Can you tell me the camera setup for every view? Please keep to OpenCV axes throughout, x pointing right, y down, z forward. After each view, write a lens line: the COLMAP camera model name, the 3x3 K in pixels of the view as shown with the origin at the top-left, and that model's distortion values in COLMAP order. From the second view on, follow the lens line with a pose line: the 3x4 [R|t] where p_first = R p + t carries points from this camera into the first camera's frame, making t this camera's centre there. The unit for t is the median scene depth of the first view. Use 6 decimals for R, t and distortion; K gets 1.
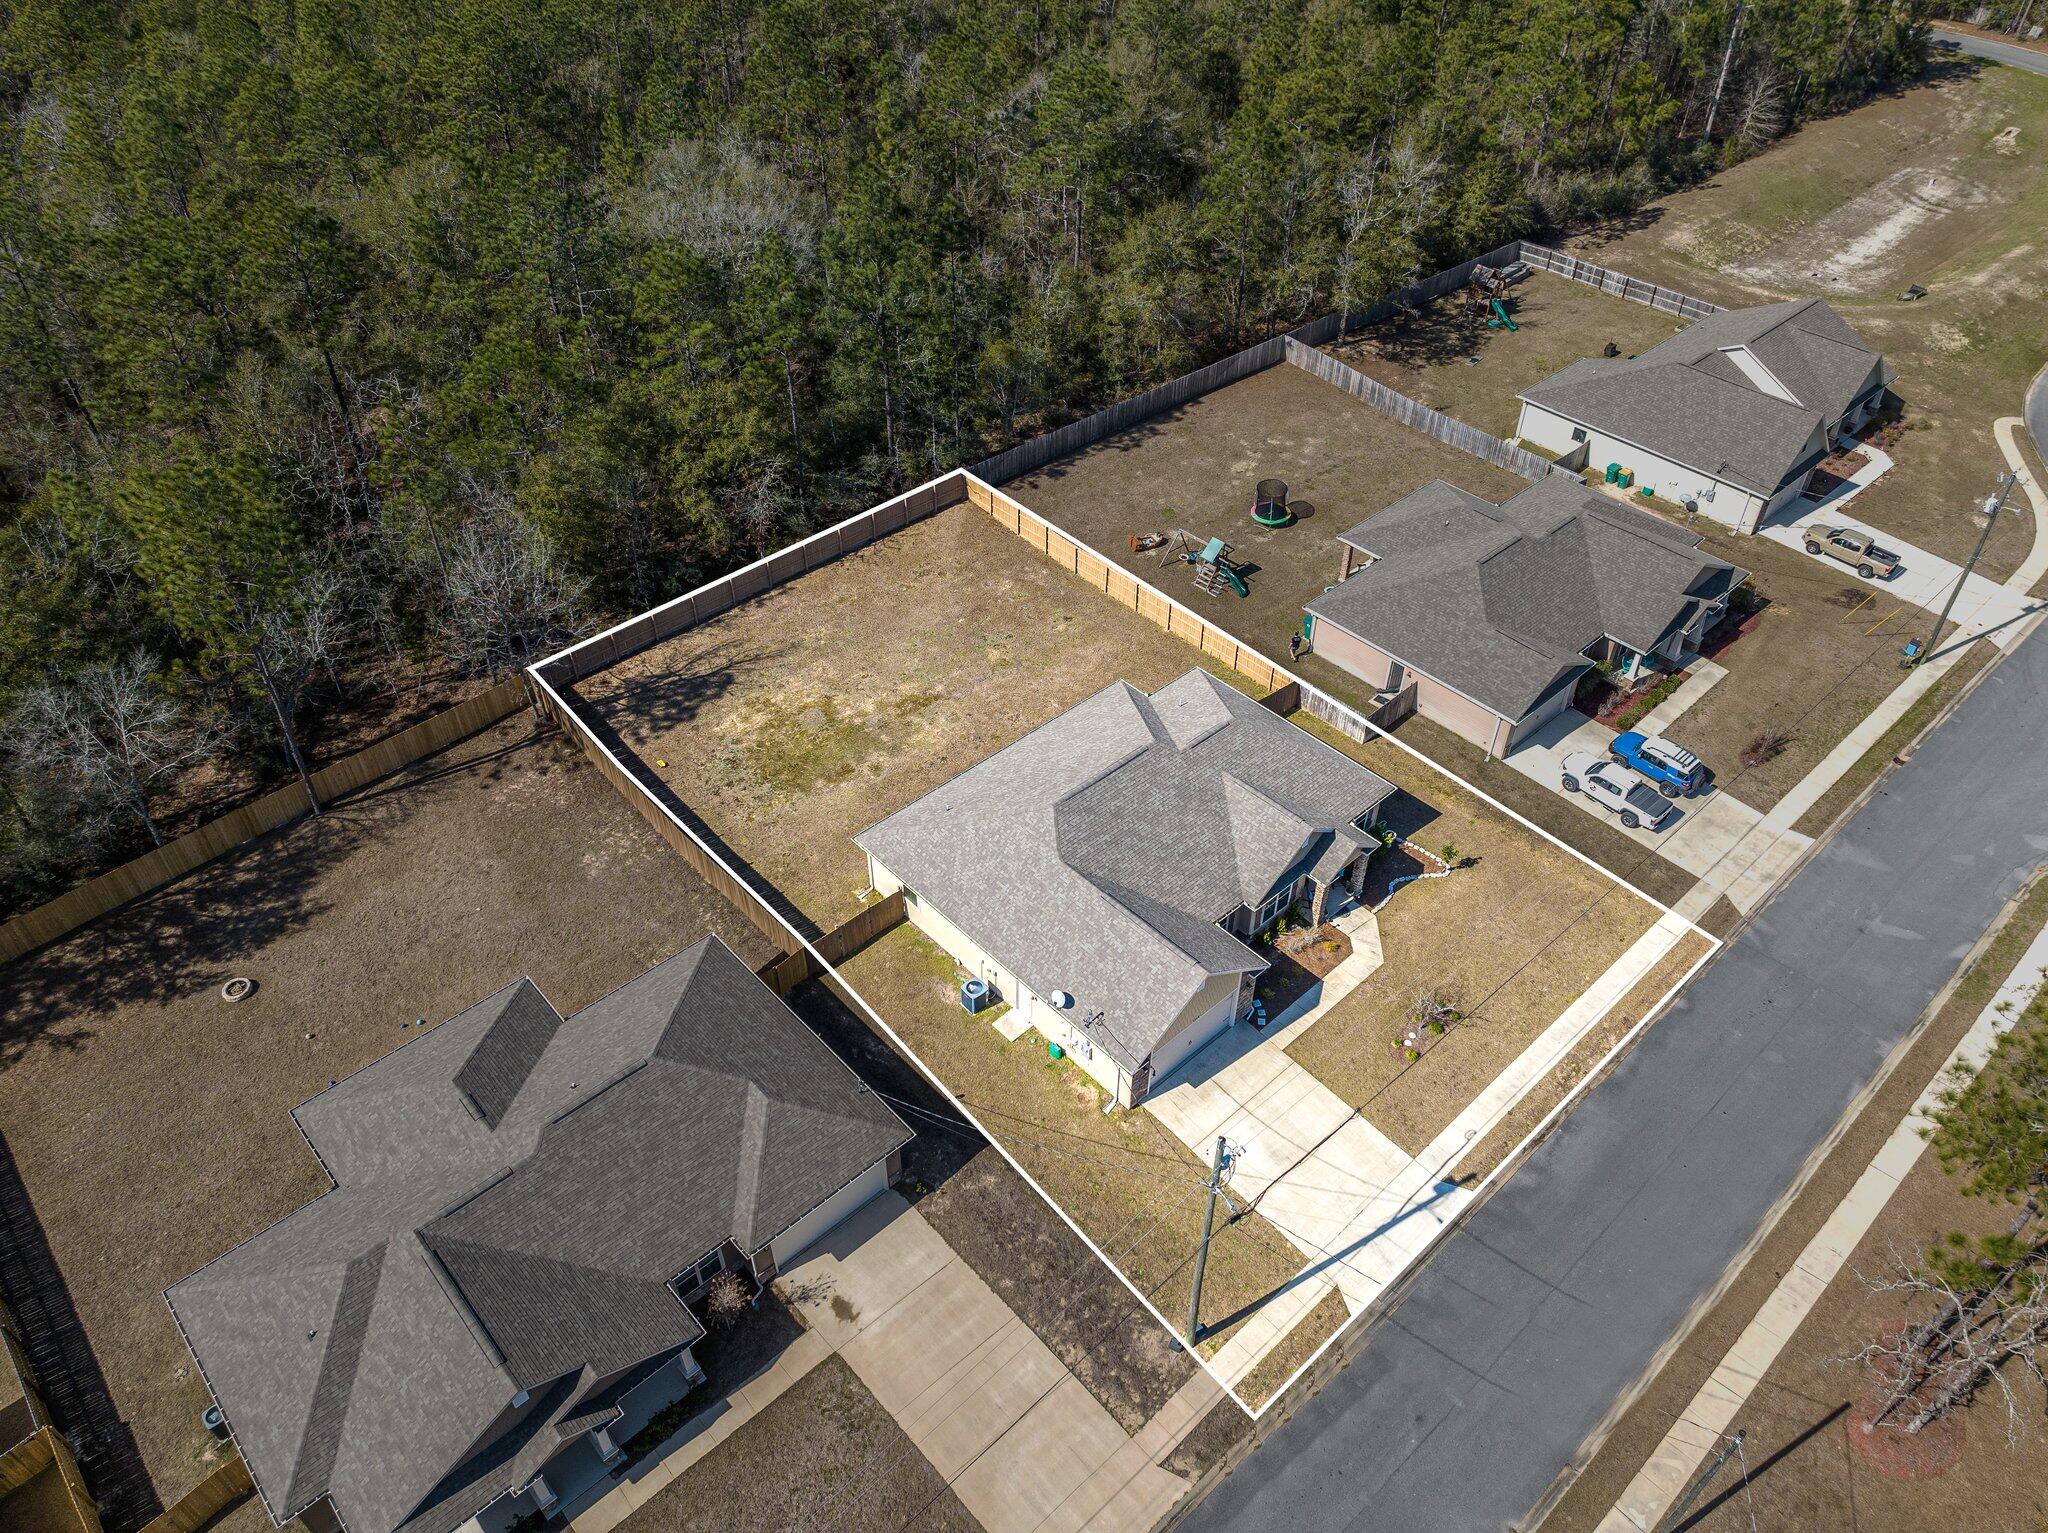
lens RADIAL K [[1444.3, 0, 1024.0], [0, 1444.3, 766.5], [0, 0, 1]] dist [-0.019110, 0.002306]
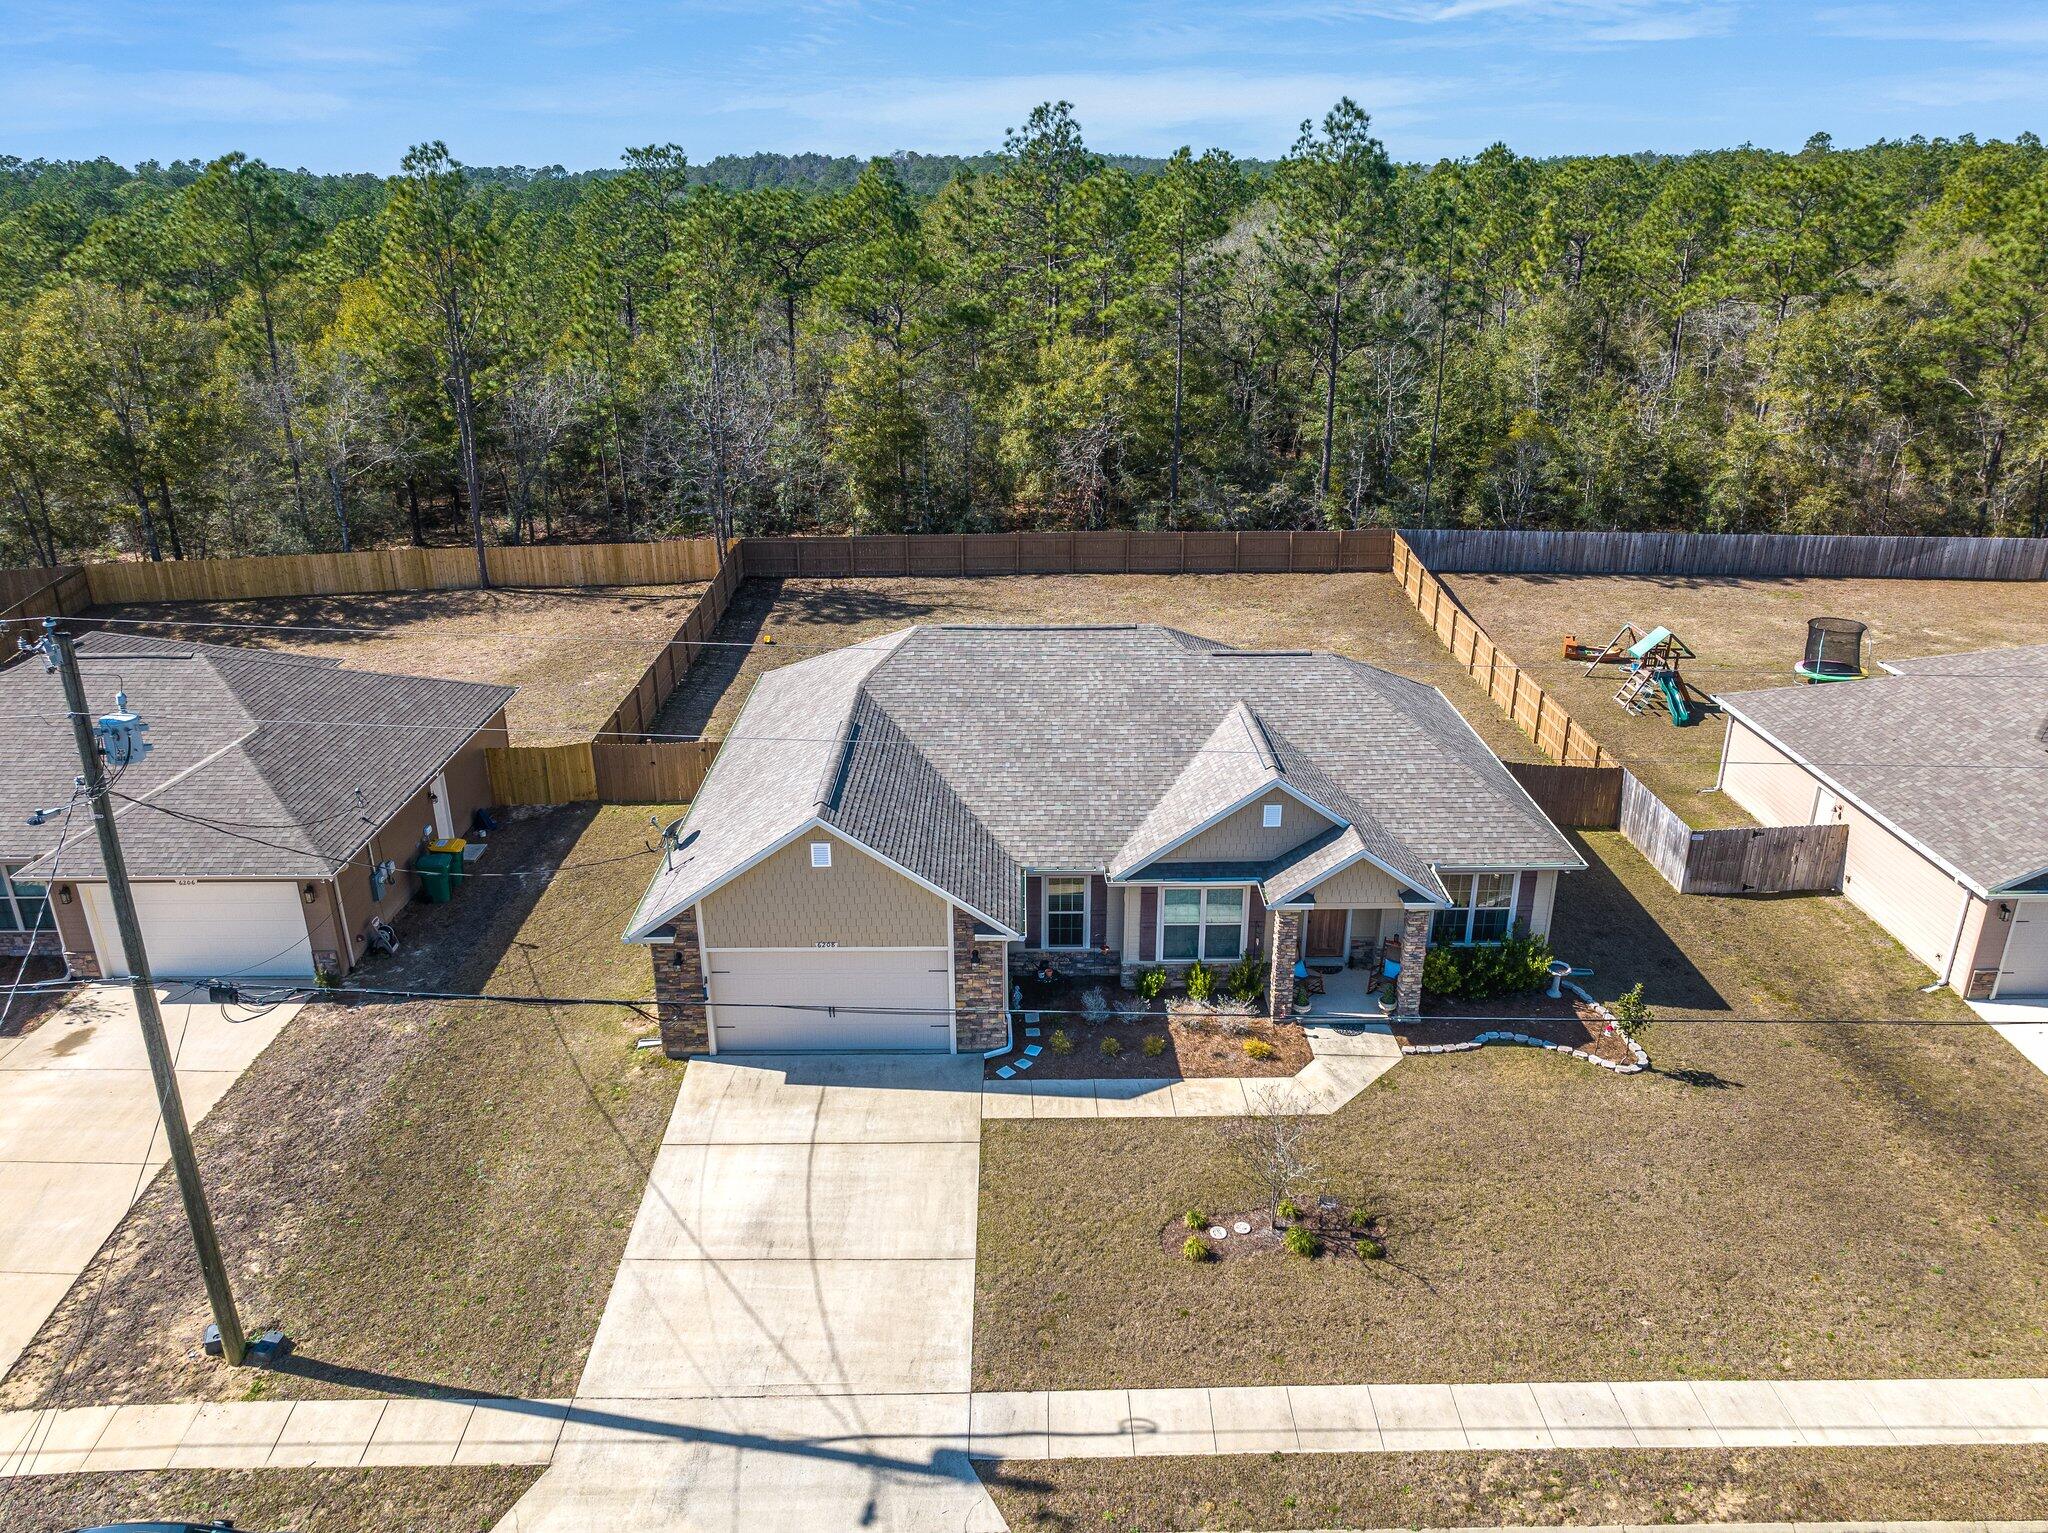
lens RADIAL K [[1444.3, 0, 1024.0], [0, 1444.3, 766.5], [0, 0, 1]] dist [-0.019110, 0.002306]
pose [[0.741215, 0.244361, -0.625211, 0.421462], [-0.439182, 0.880917, -0.176366, 0.156814], [0.507662, 0.405306, 0.760267, 0.537707]]
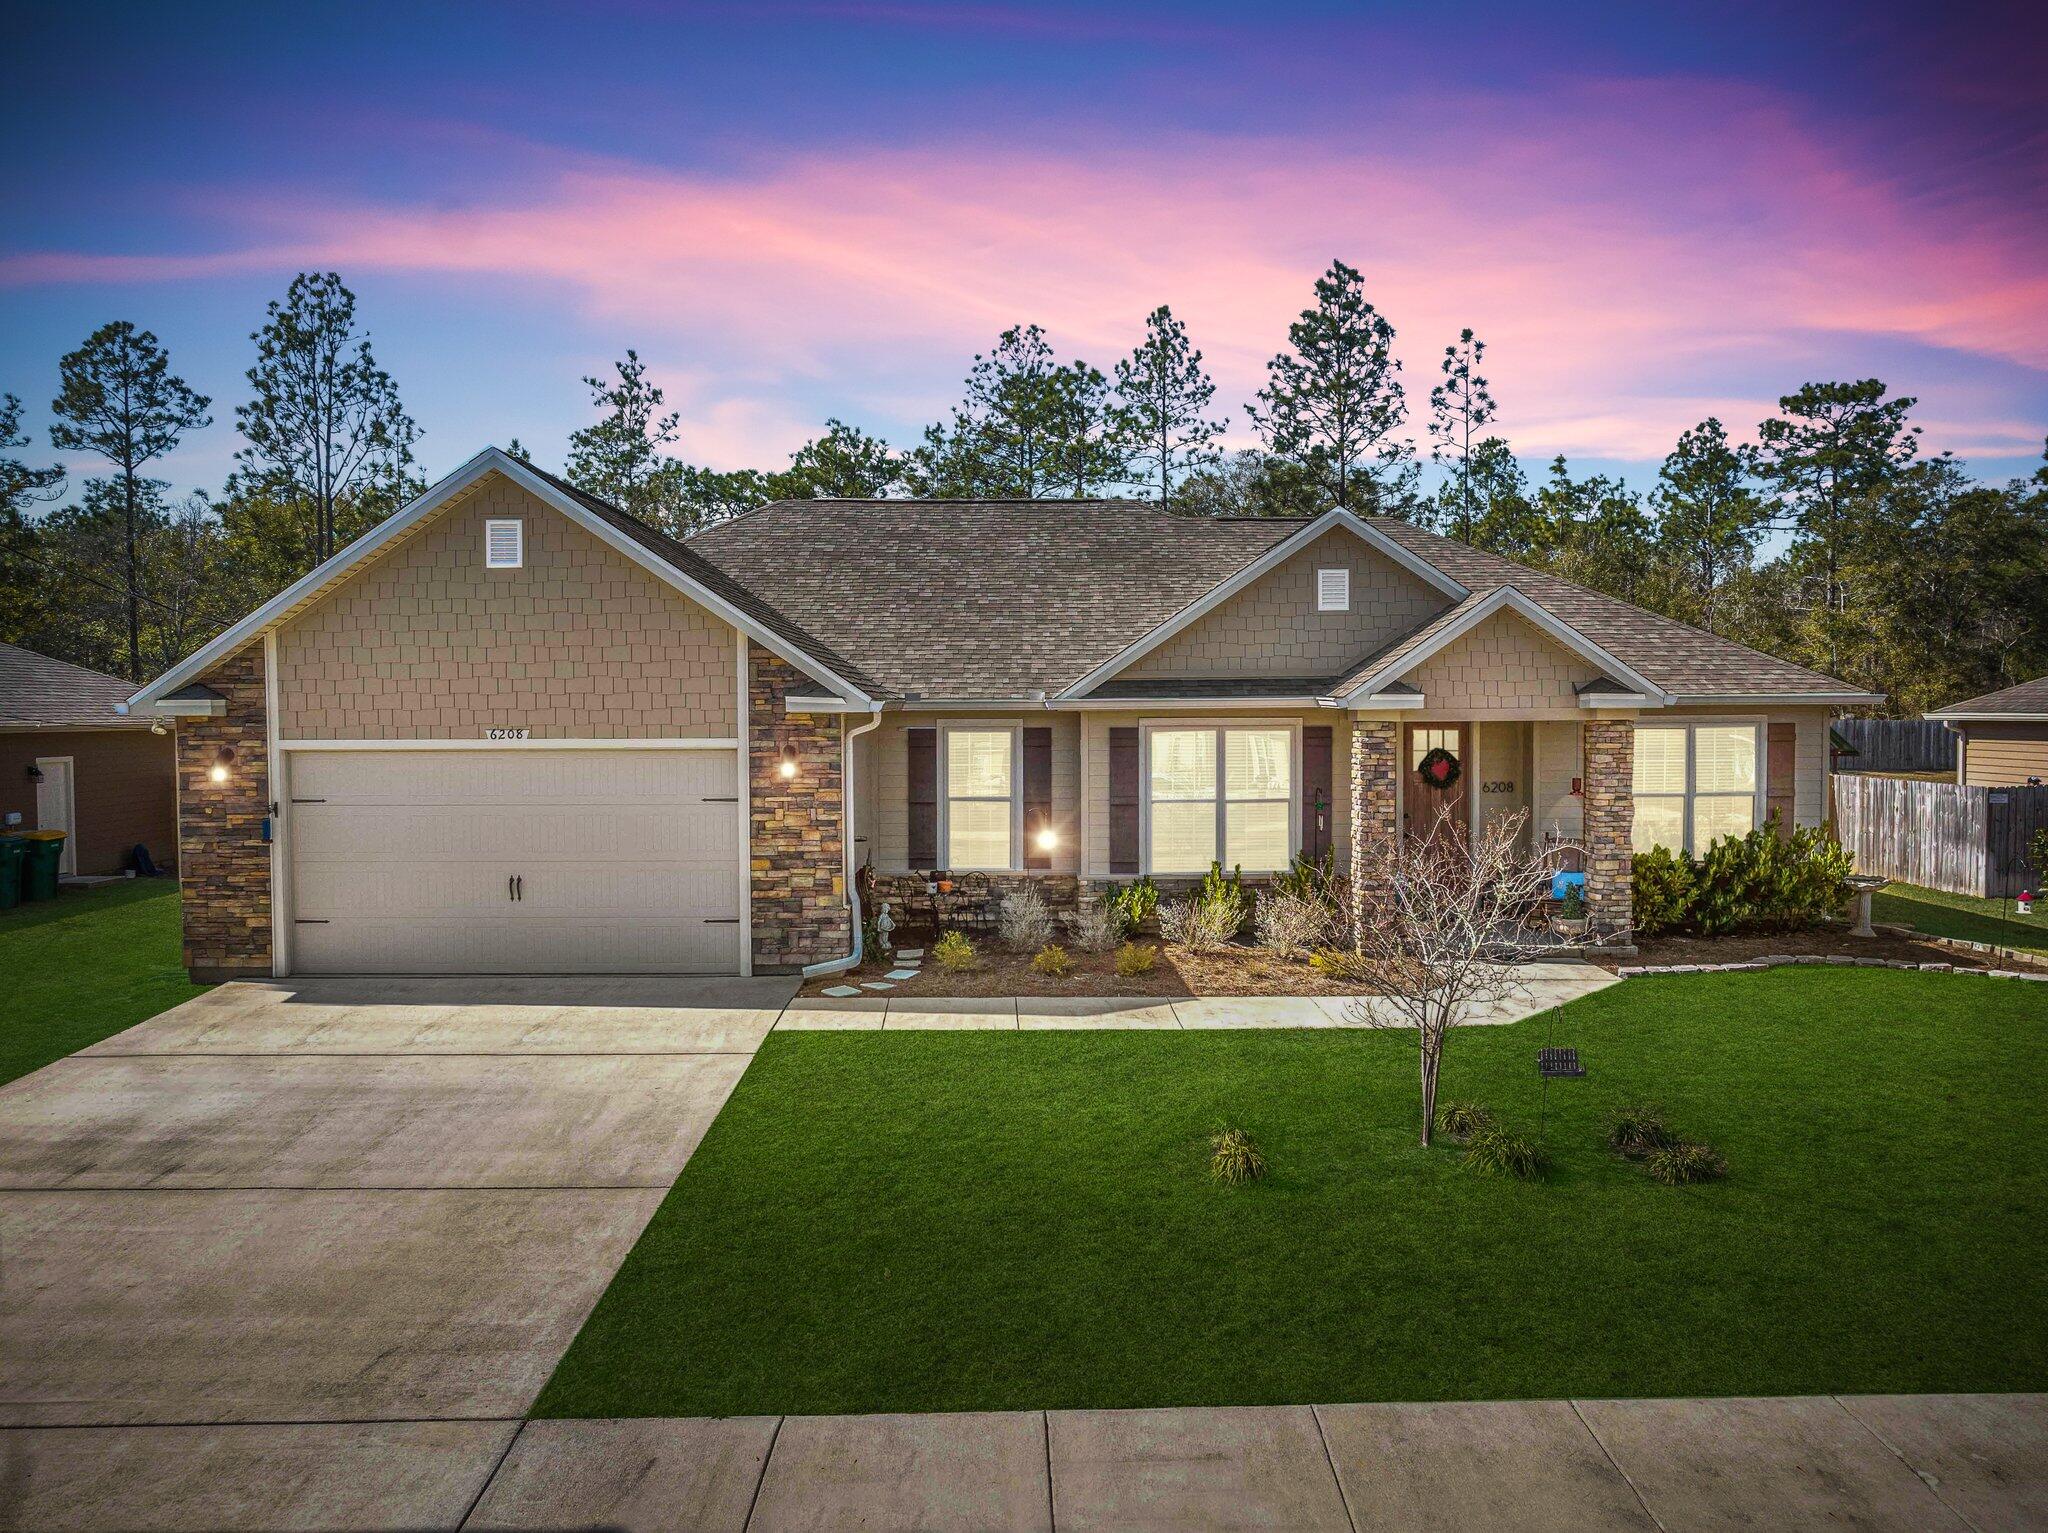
lens RADIAL K [[1444.3, 0, 1024.0], [0, 1444.3, 766.5], [0, 0, 1]] dist [-0.019110, 0.002306]
pose [[0.741355, 0.025641, -0.670623, 0.328989], [-0.440661, 0.772276, -0.457610, 0.228928], [0.506173, 0.634769, 0.583830, 0.781029]]
